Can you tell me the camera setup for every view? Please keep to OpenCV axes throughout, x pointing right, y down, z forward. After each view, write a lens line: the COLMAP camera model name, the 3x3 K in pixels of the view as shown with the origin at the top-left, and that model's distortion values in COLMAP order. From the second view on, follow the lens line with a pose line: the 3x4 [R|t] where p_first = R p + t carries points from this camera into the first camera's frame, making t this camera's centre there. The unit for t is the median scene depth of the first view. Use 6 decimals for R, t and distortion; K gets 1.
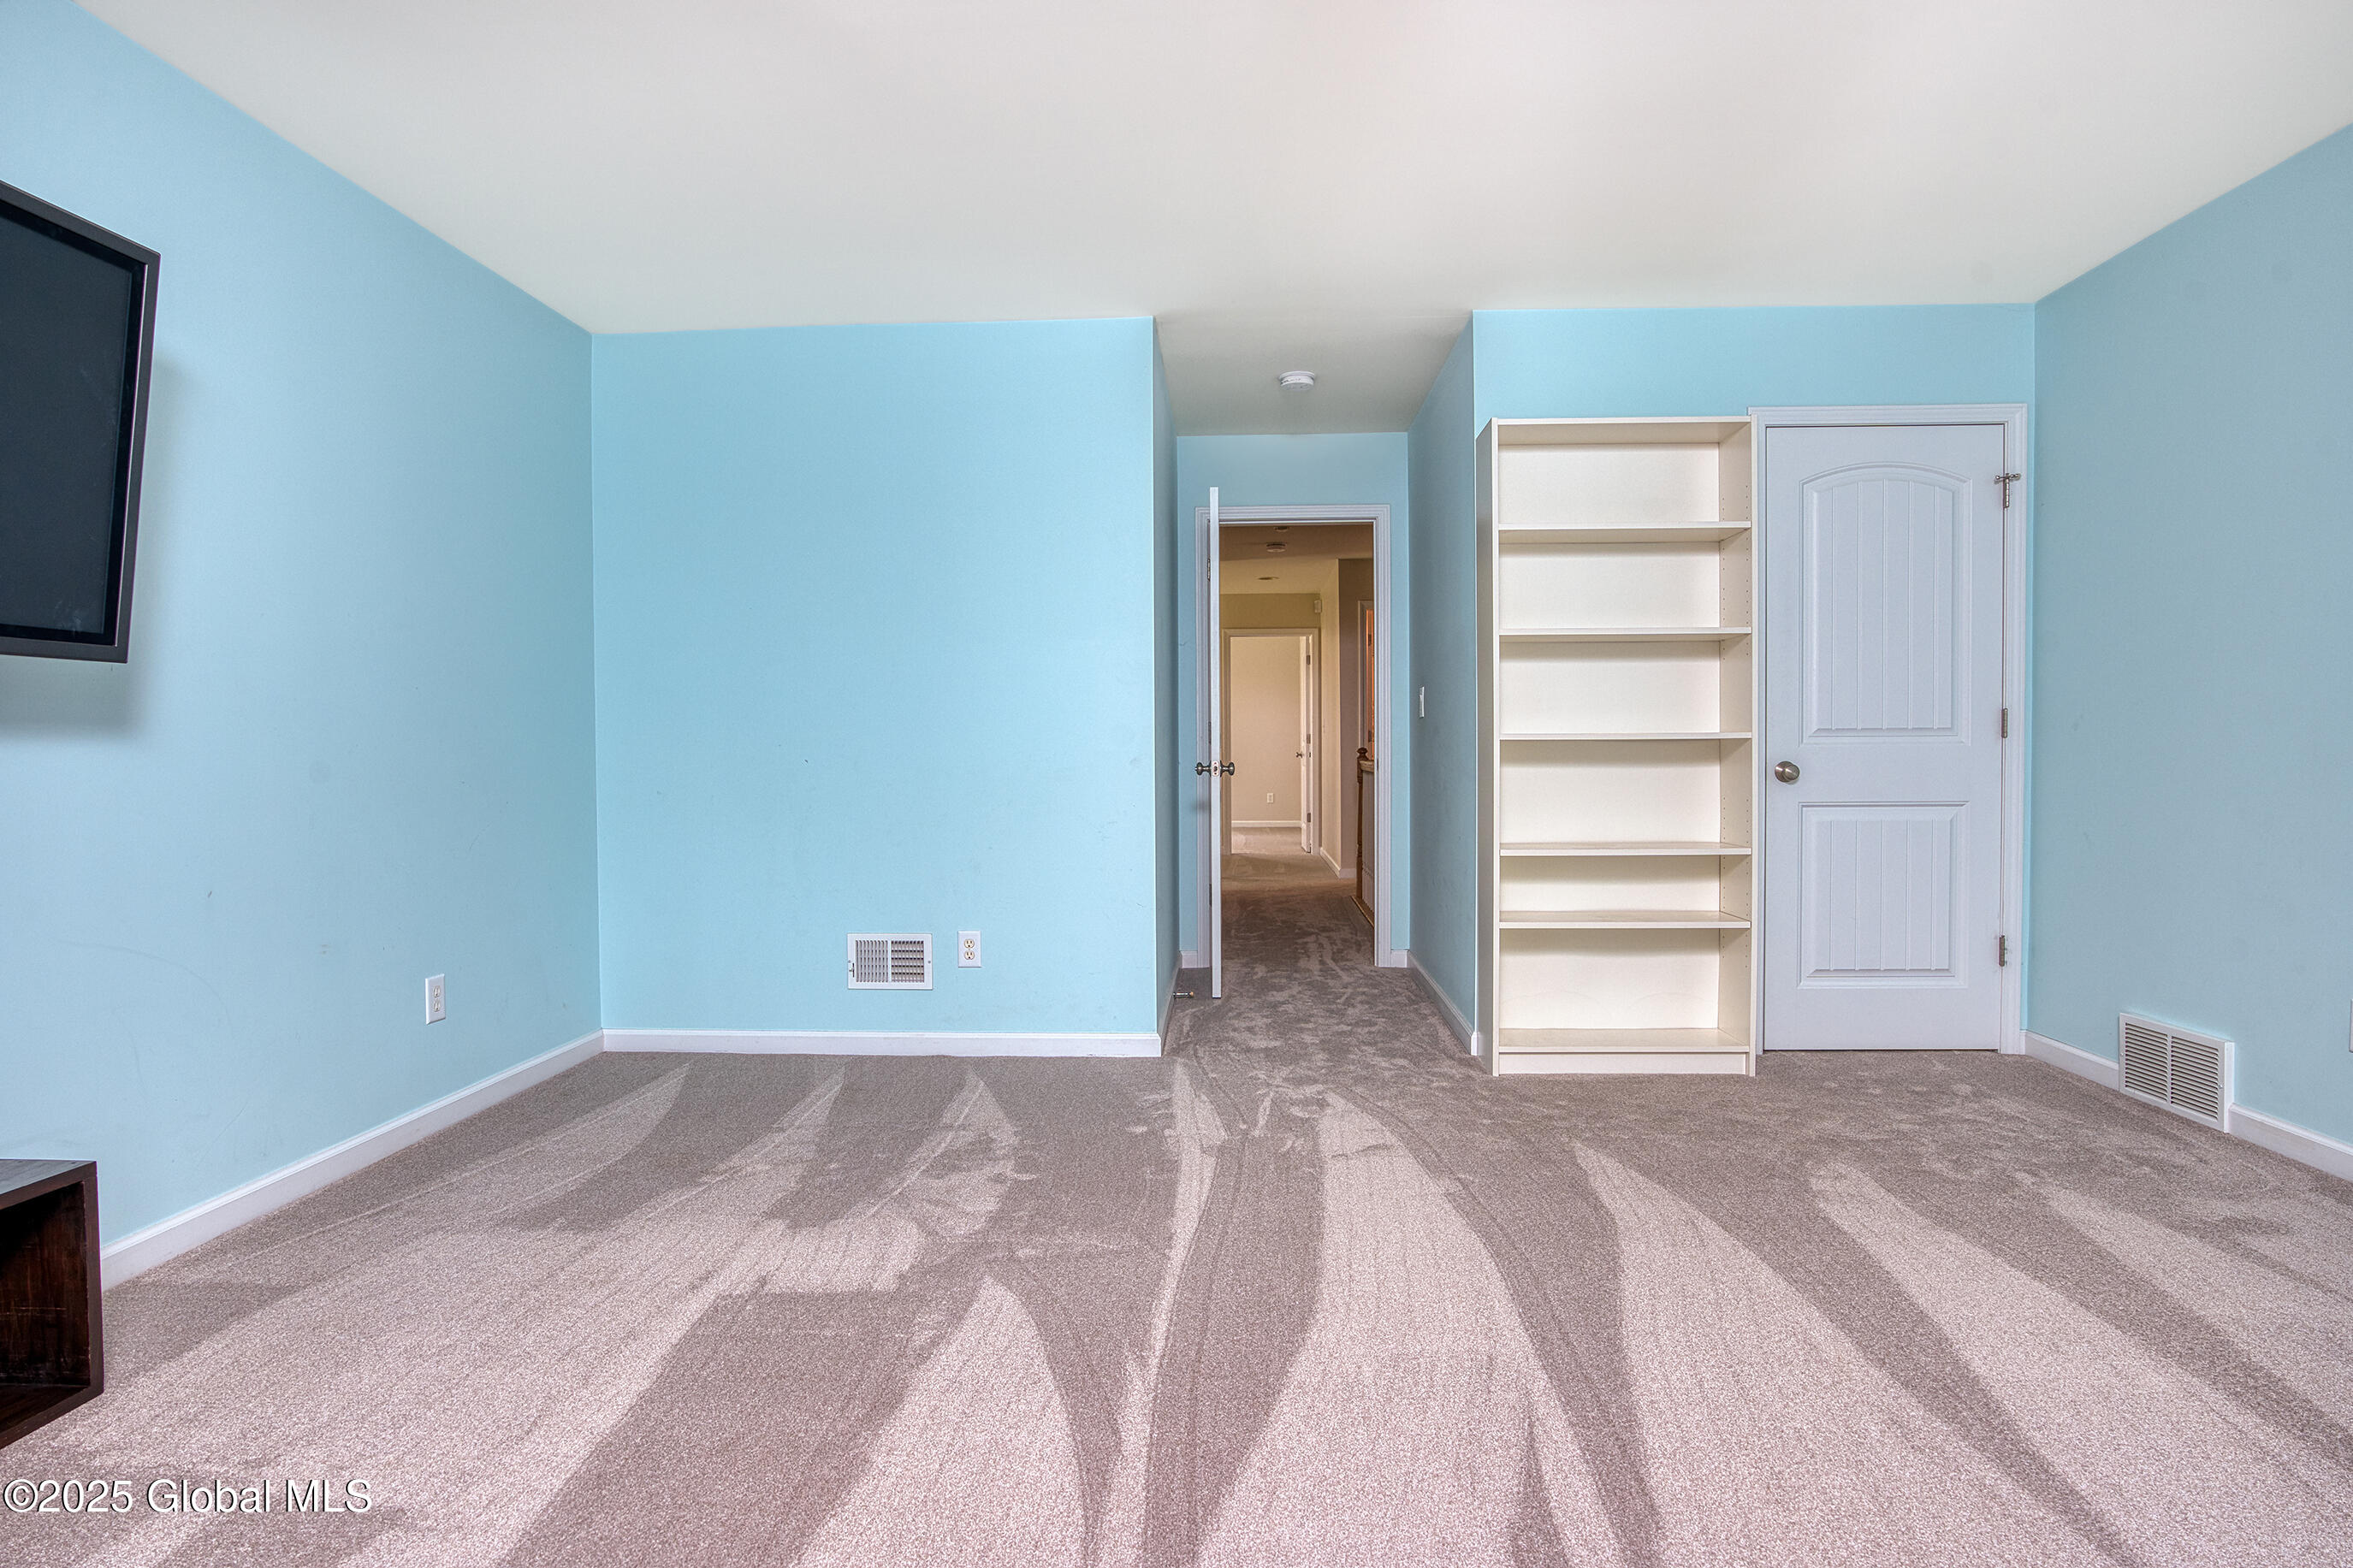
lens RADIAL K [[1260.7, 0, 1176.5], [0, 1260.7, 784.0], [0, 0, 1]] dist [-0.051842, 0.039989]
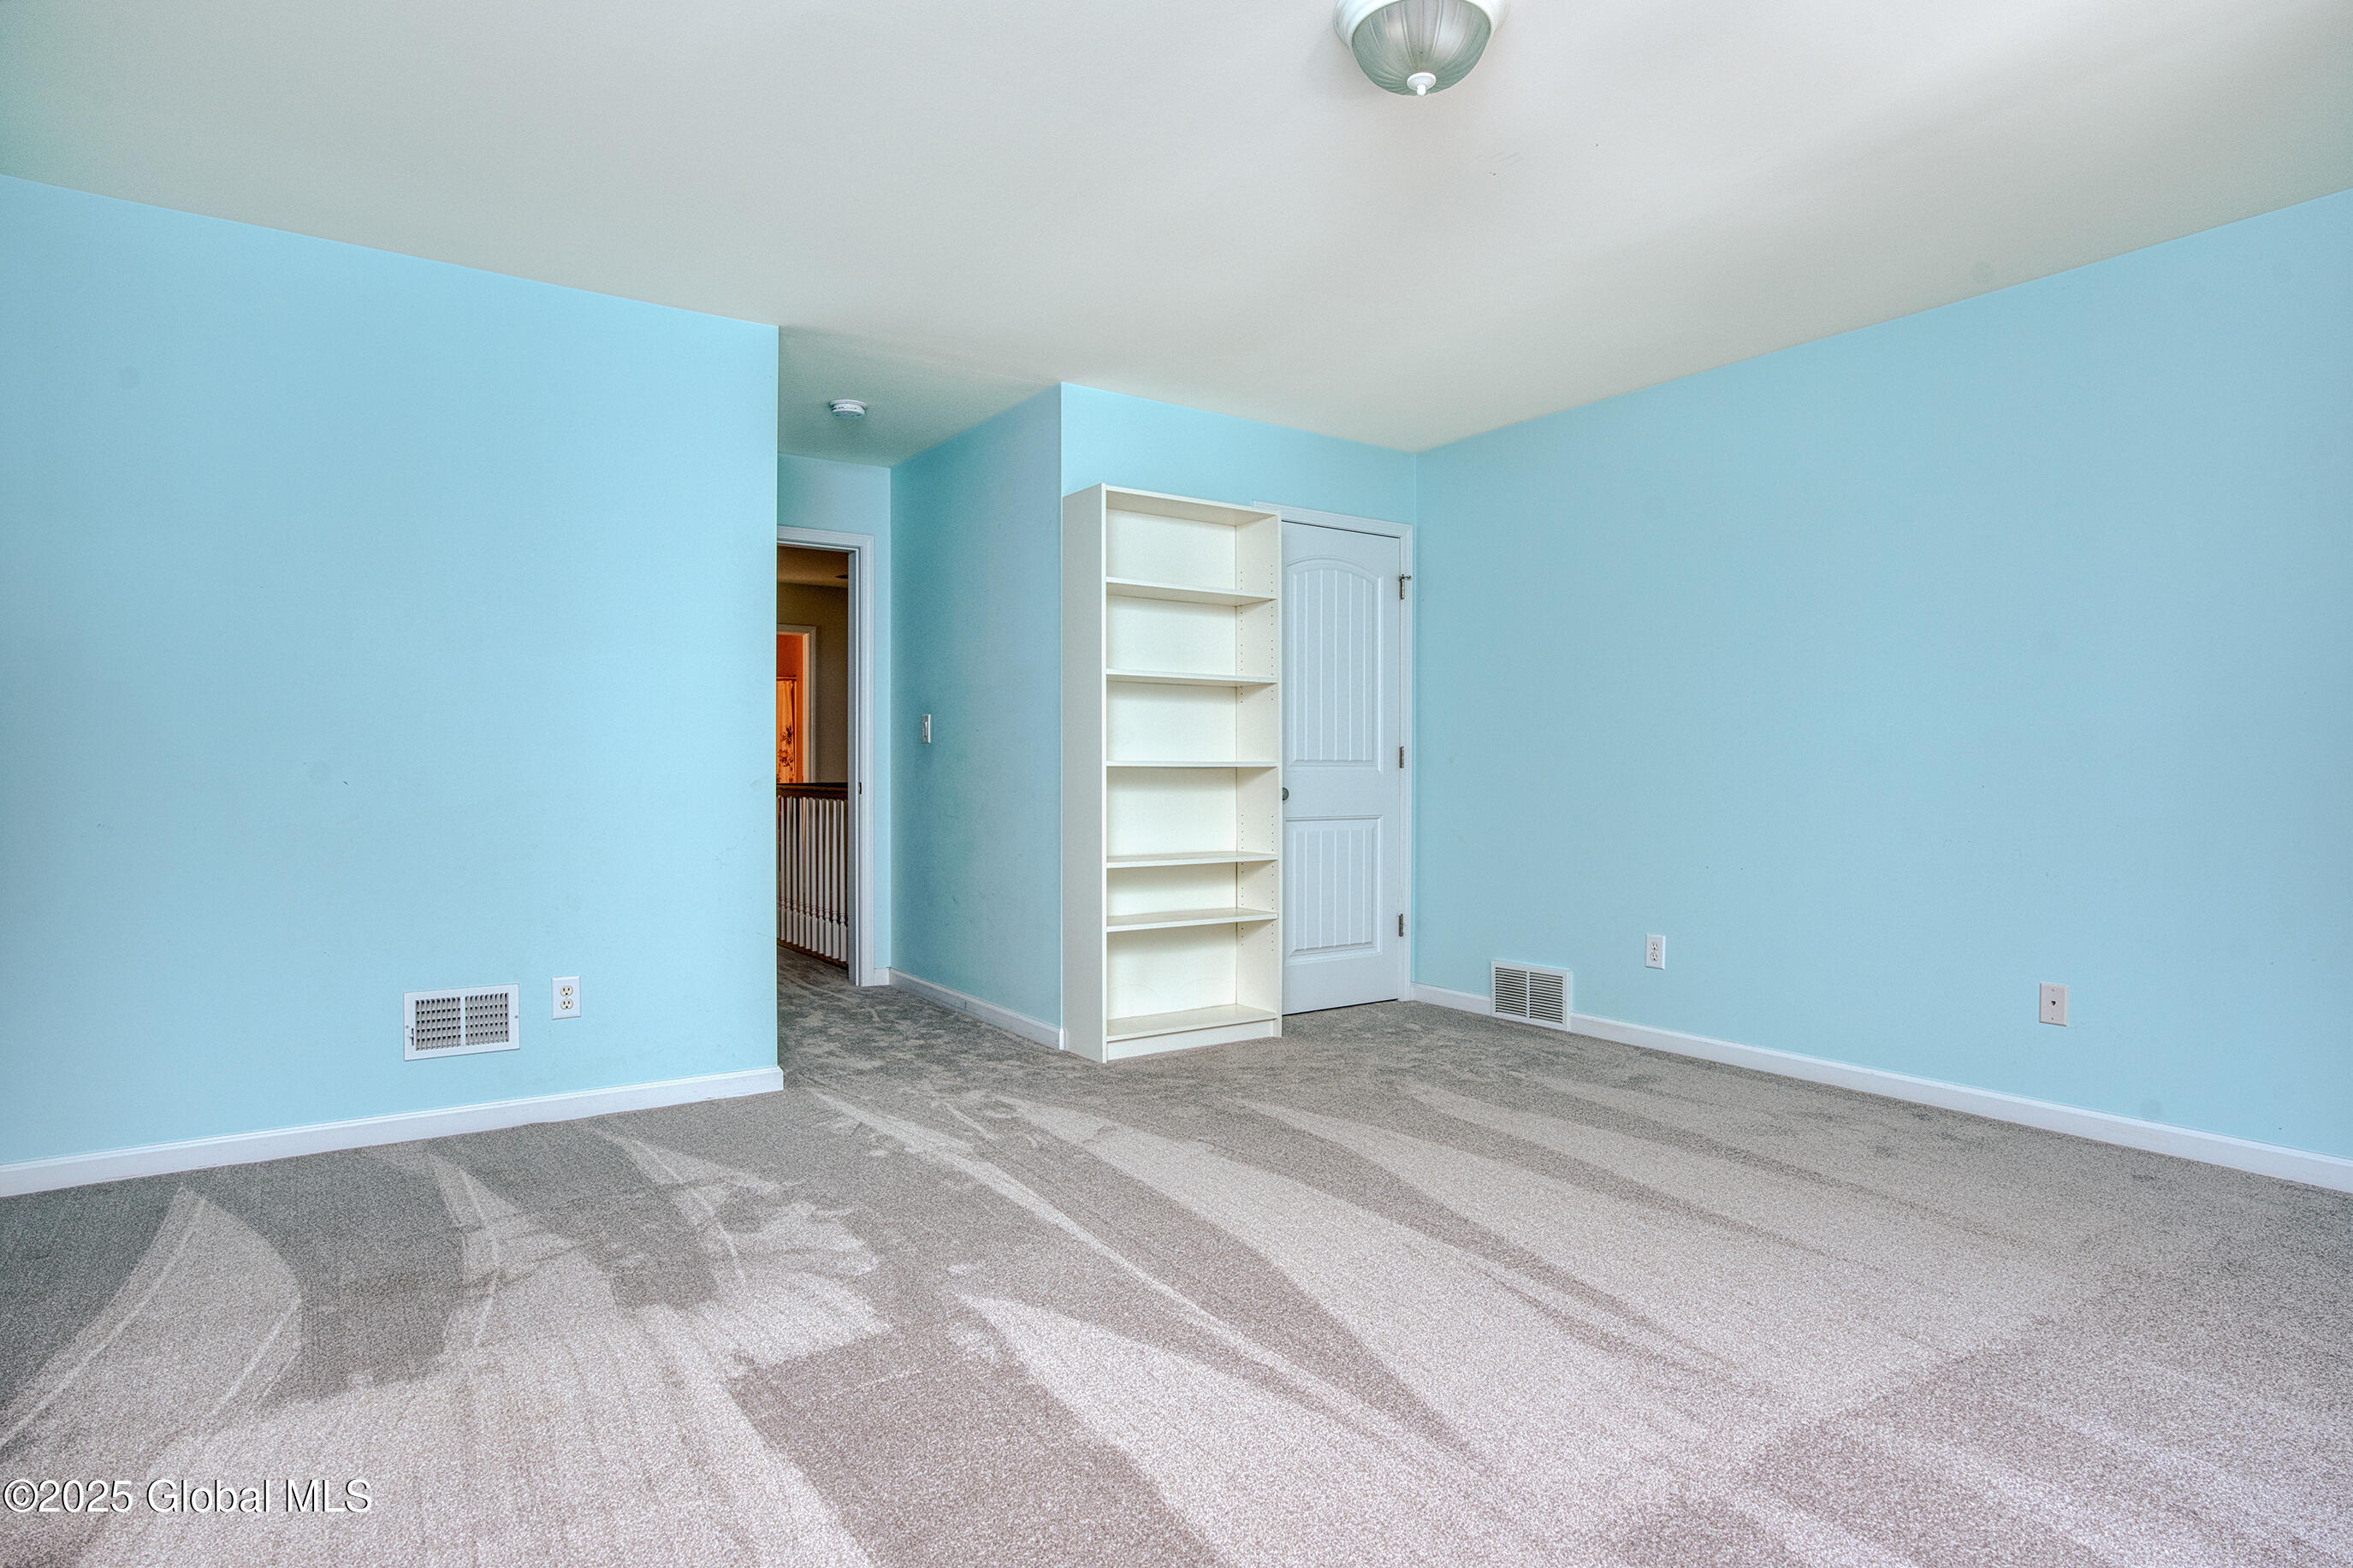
lens RADIAL K [[1252.7, 0, 1176.5], [0, 1252.7, 784.0], [0, 0, 1]] dist [-0.036800, 0.023448]
pose [[0.800465, 0.003539, 0.599368, -0.429450], [0.010254, 0.999755, -0.019597, 0.005341], [-0.599291, 0.021833, 0.800233, 0.065095]]
